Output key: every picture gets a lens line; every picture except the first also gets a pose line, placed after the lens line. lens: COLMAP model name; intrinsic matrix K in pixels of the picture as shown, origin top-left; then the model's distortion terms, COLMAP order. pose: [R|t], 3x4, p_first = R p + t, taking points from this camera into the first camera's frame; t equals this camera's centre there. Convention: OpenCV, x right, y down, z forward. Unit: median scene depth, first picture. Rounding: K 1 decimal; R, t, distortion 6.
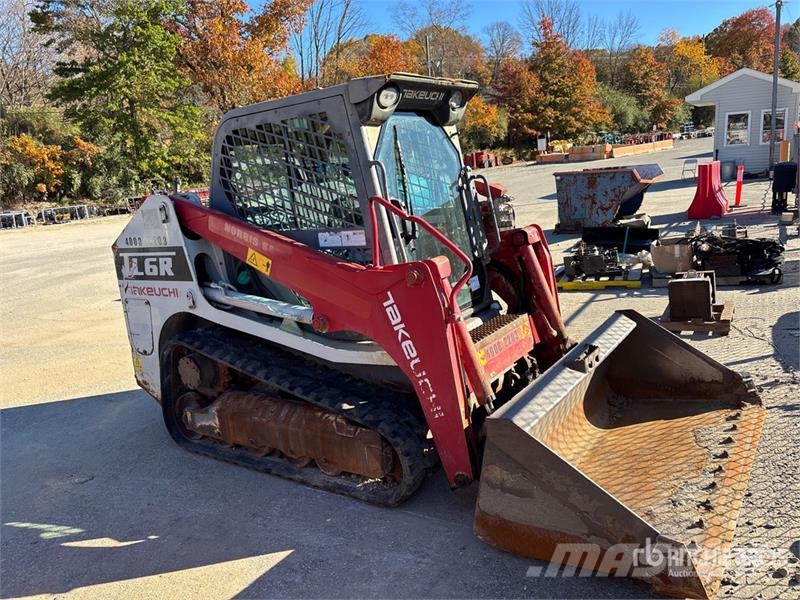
lens RADIAL K [[601.3, 0, 399.3], [0, 601.3, 301.5], [0, 0, 1]] dist [0.057650, -0.069413]
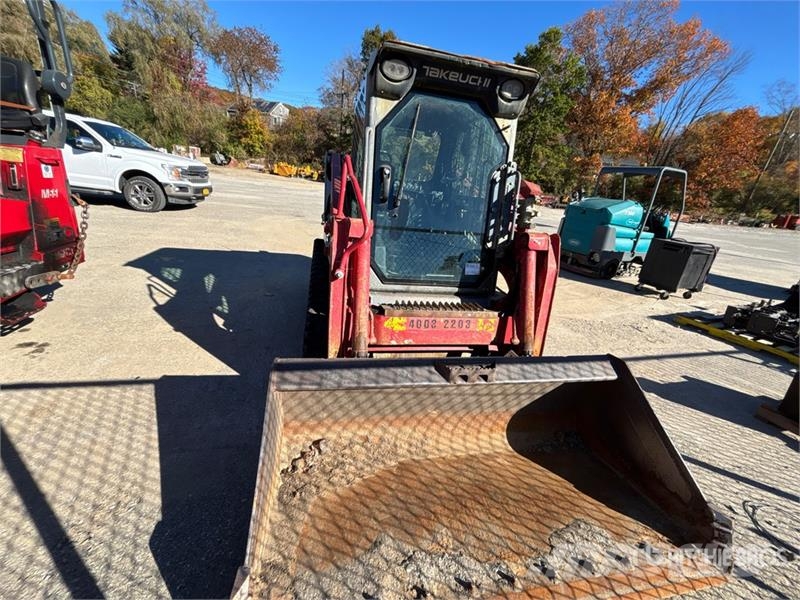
lens RADIAL K [[322.8, 0, 400.5], [0, 322.8, 300.0], [0, 0, 1]] dist [-0.001105, 0.001602]
pose [[0.705263, 0.396189, -0.587910, 0.429395], [-0.314518, 0.918052, 0.241371, -0.084247], [0.635361, 0.014678, 0.772076, 0.481413]]
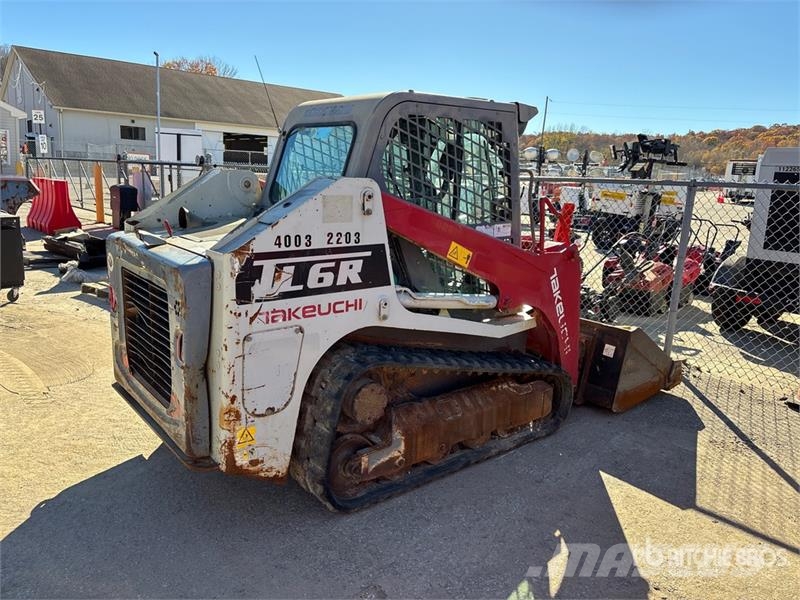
lens RADIAL K [[601.3, 0, 388.6], [0, 601.3, 296.4], [0, 0, 1]] dist [0.057650, -0.069413]
pose [[0.294492, -0.096188, 0.950801, -1.165536], [0.139850, 0.988548, 0.056691, -0.067692], [-0.945366, 0.116274, 0.304572, 0.780064]]
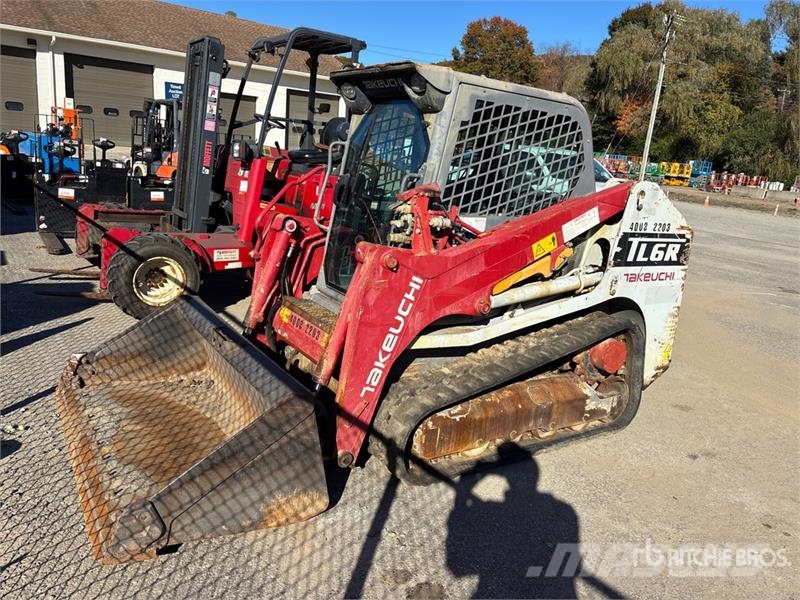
lens RADIAL K [[601.3, 0, 399.3], [0, 601.3, 304.5], [0, 0, 1]] dist [0.057650, -0.069413]
pose [[0.360661, -0.076986, 0.929514, -1.670754], [0.056065, 0.996575, 0.060787, -0.061812], [-0.931011, 0.030189, 0.363742, 1.136343]]
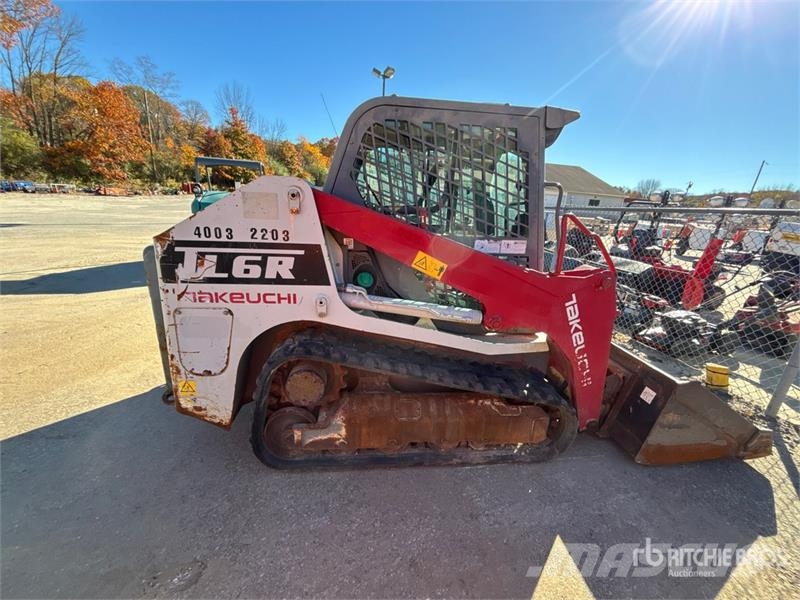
lens RADIAL K [[322.8, 0, 398.6], [0, 322.8, 301.0], [0, 0, 1]] dist [-0.001105, 0.001602]
pose [[0.756307, -0.057621, 0.651674, -0.588005], [0.012841, 0.997229, 0.073273, -0.045394], [-0.654090, -0.047049, 0.754952, 0.606681]]
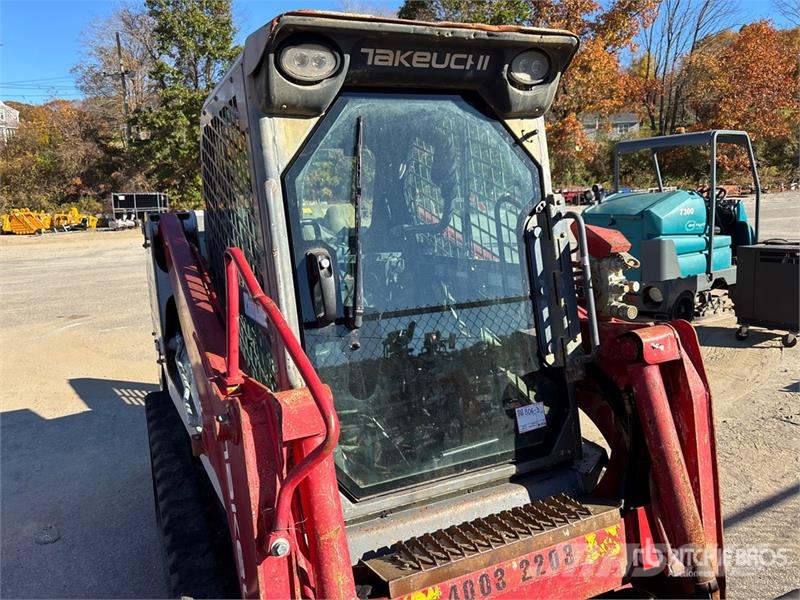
lens RADIAL K [[601.3, 0, 396.2], [0, 601.3, 296.4], [0, 0, 1]] dist [0.057650, -0.069413]
pose [[0.858255, 0.132559, -0.495809, 0.288027], [-0.139002, 0.990000, 0.024070, -0.137940], [0.494042, 0.048260, 0.868098, 0.509434]]
